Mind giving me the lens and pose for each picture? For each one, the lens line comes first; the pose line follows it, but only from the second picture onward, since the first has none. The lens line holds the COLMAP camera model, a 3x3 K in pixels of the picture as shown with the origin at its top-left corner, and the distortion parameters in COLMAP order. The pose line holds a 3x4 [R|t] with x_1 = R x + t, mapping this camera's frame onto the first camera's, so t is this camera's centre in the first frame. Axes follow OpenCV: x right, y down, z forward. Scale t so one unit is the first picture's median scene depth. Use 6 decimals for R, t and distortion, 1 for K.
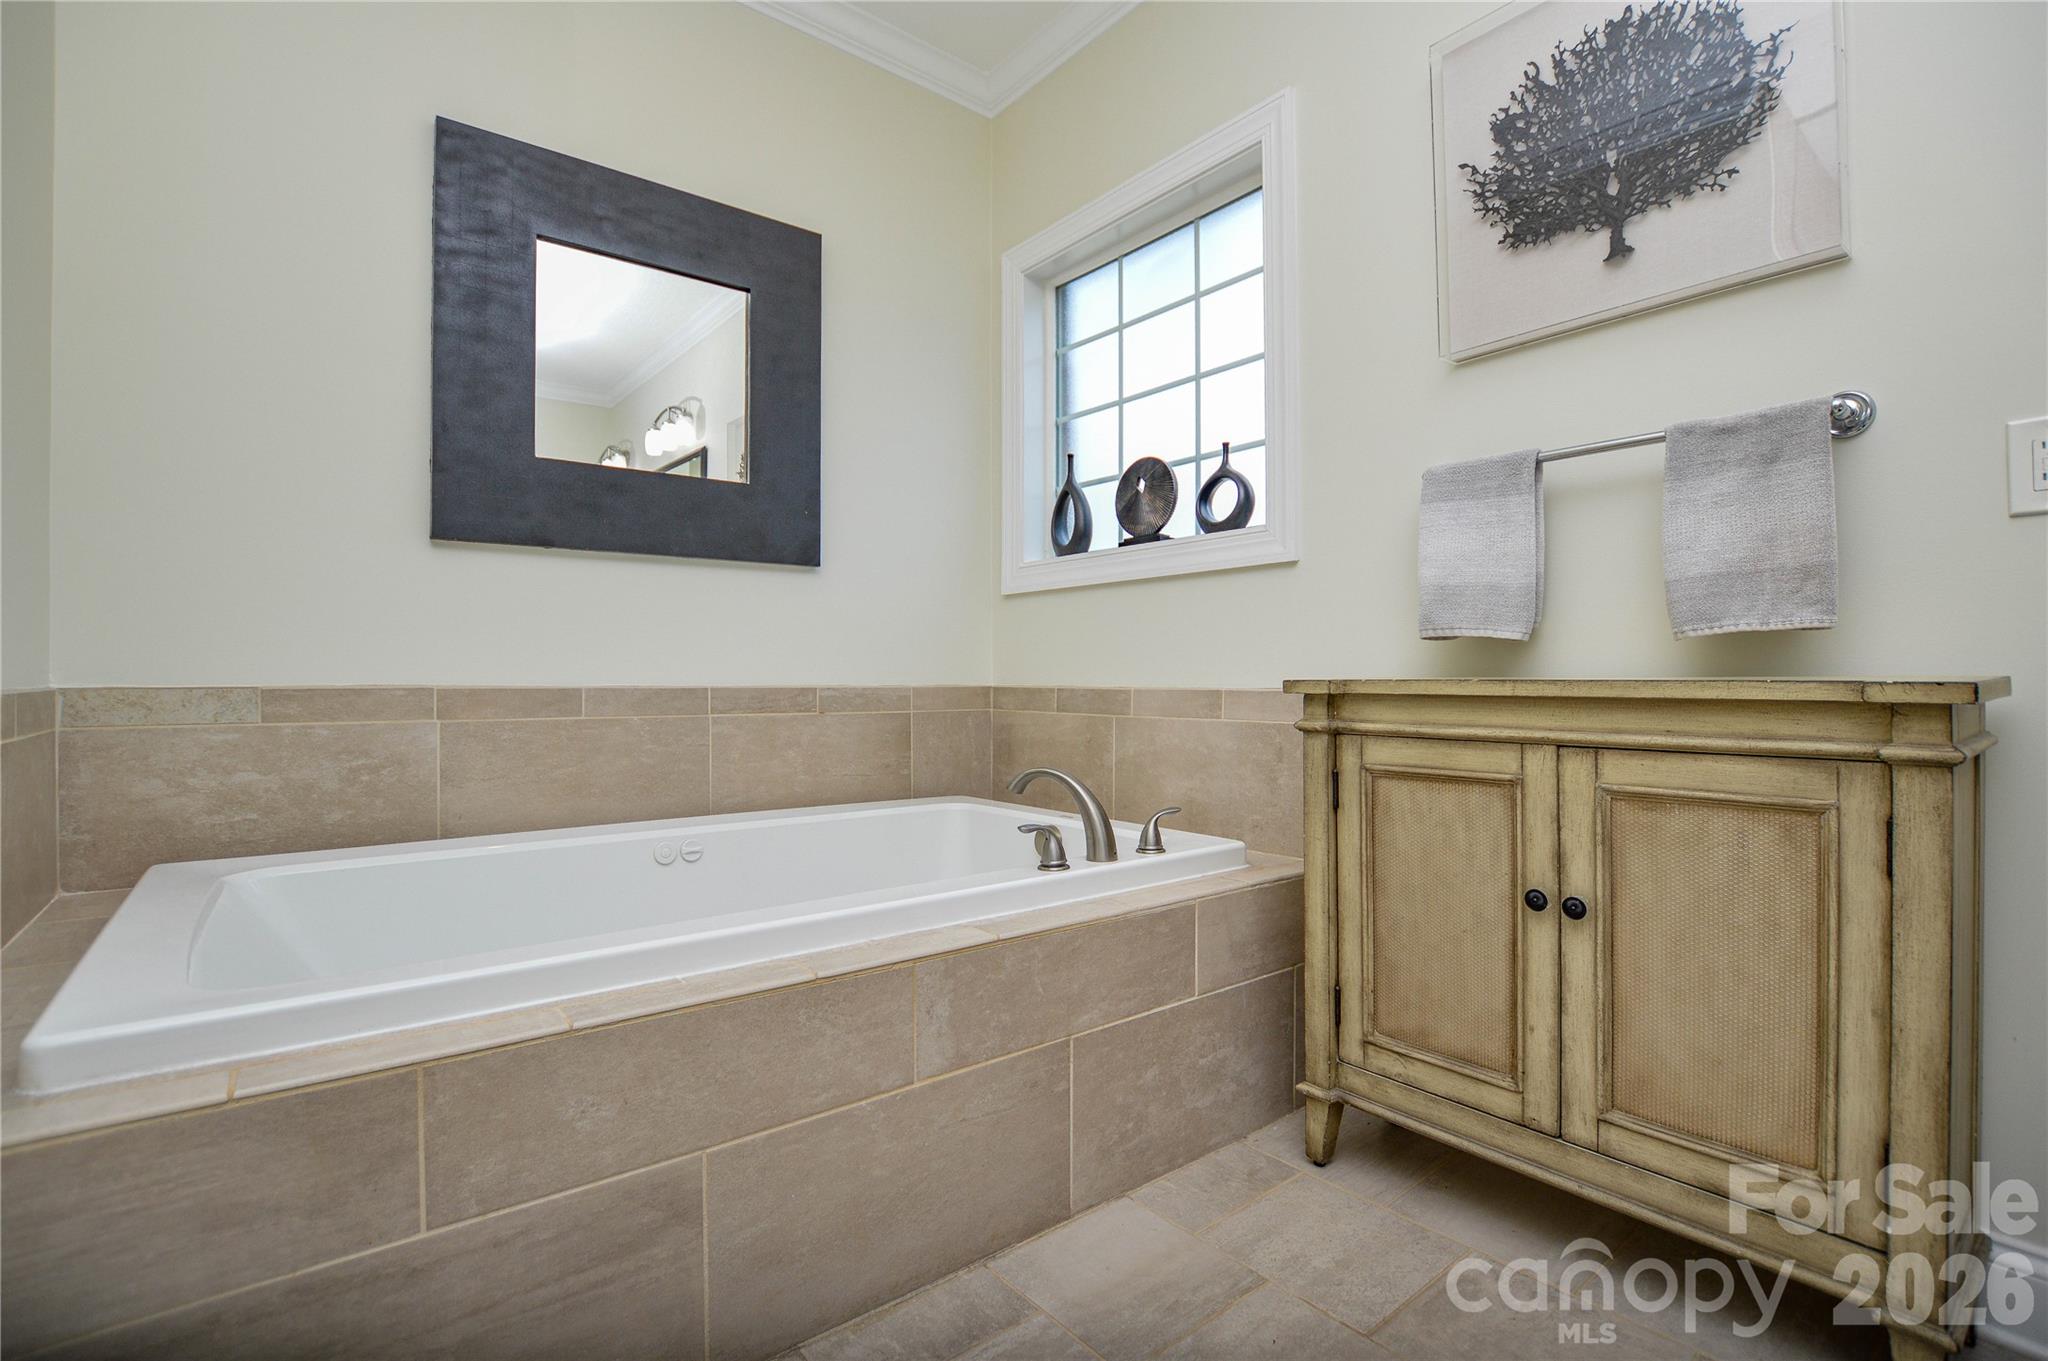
lens RADIAL K [[943.1, 0, 1021.9], [0, 943.1, 679.3], [0, 0, 1]] dist [-0.030125, 0.002769]
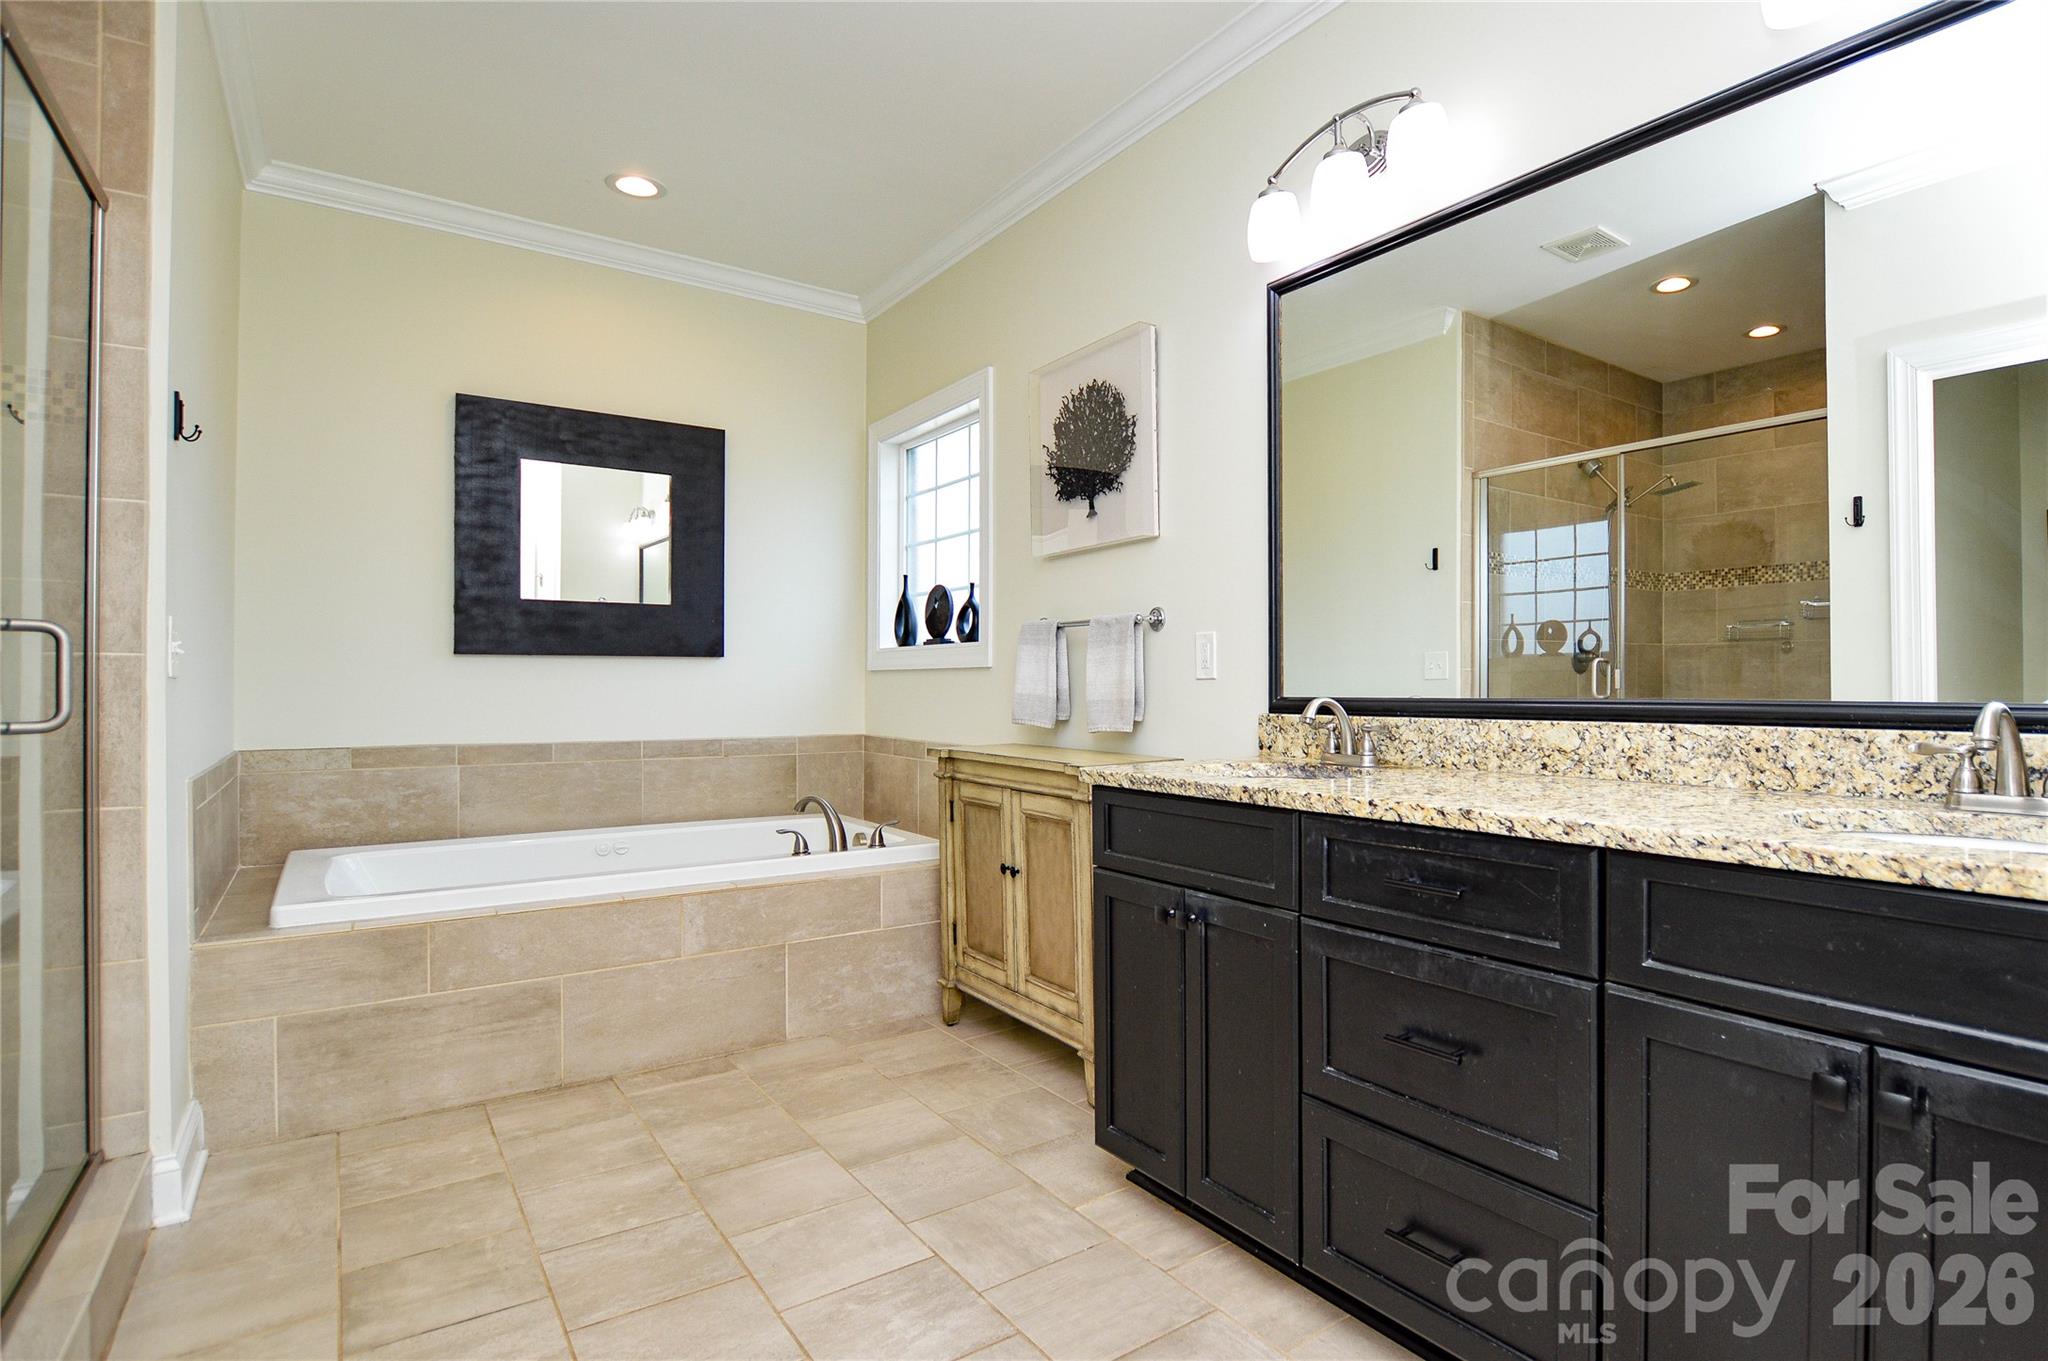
lens RADIAL K [[1036.6, 0, 1142.1], [0, 1036.6, 682.7], [0, 0, 1]] dist [-0.023554, -0.000982]
pose [[0.999964, 0.001328, -0.008430, 0.621431], [-0.001359, 0.999992, -0.003708, -0.102225], [0.008425, 0.003719, 0.999958, -0.832967]]
